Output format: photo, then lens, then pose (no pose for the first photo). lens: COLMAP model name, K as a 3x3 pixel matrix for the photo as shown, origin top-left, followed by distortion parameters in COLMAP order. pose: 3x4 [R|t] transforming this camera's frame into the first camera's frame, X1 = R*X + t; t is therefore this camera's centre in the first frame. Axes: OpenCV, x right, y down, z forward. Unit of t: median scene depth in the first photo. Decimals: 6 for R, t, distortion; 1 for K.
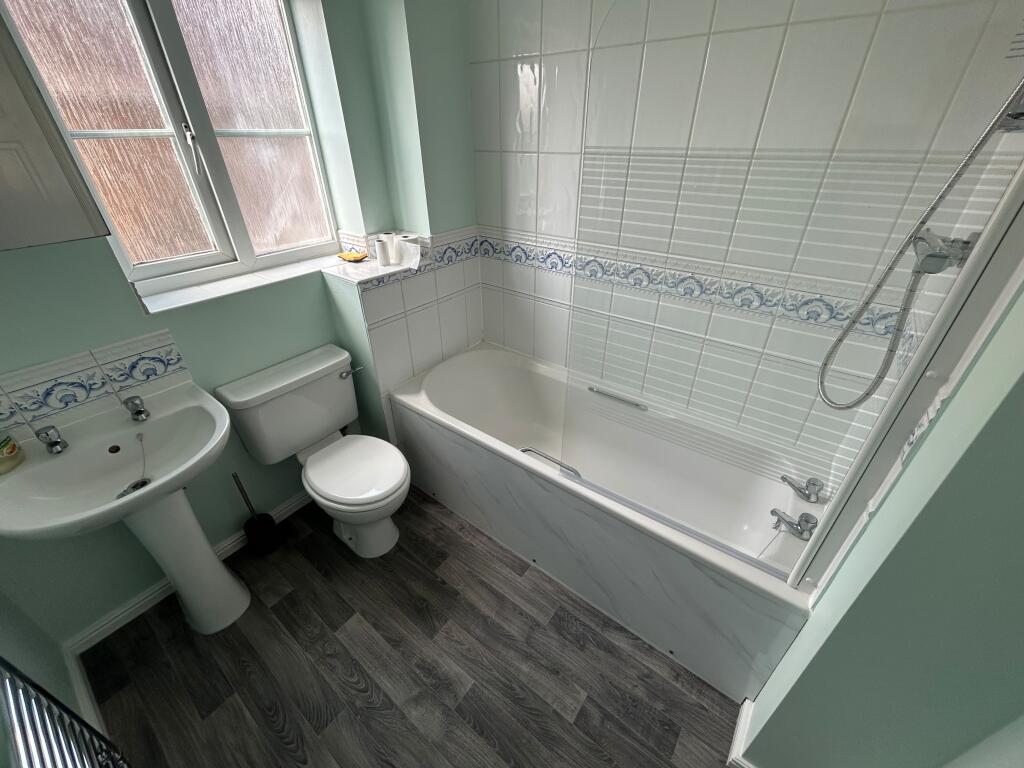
lens RADIAL K [[411.8, 0, 508.9], [0, 411.8, 379.4], [0, 0, 1]] dist [-0.000347, 0.000717]
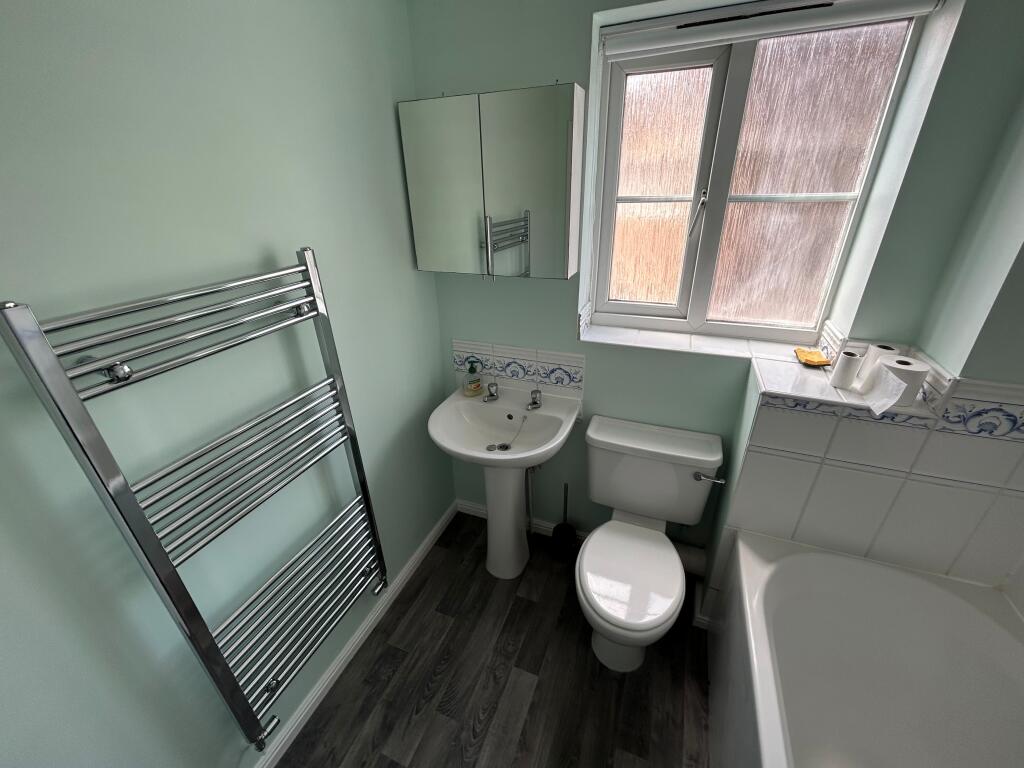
lens RADIAL K [[411.8, 0, 510.0], [0, 411.8, 379.9], [0, 0, 1]] dist [-0.000347, 0.000717]
pose [[0.275571, 0.420084, -0.864633, 0.143942], [-0.475885, 0.841124, 0.256991, -0.219862], [0.835221, 0.340647, 0.431701, 0.268815]]
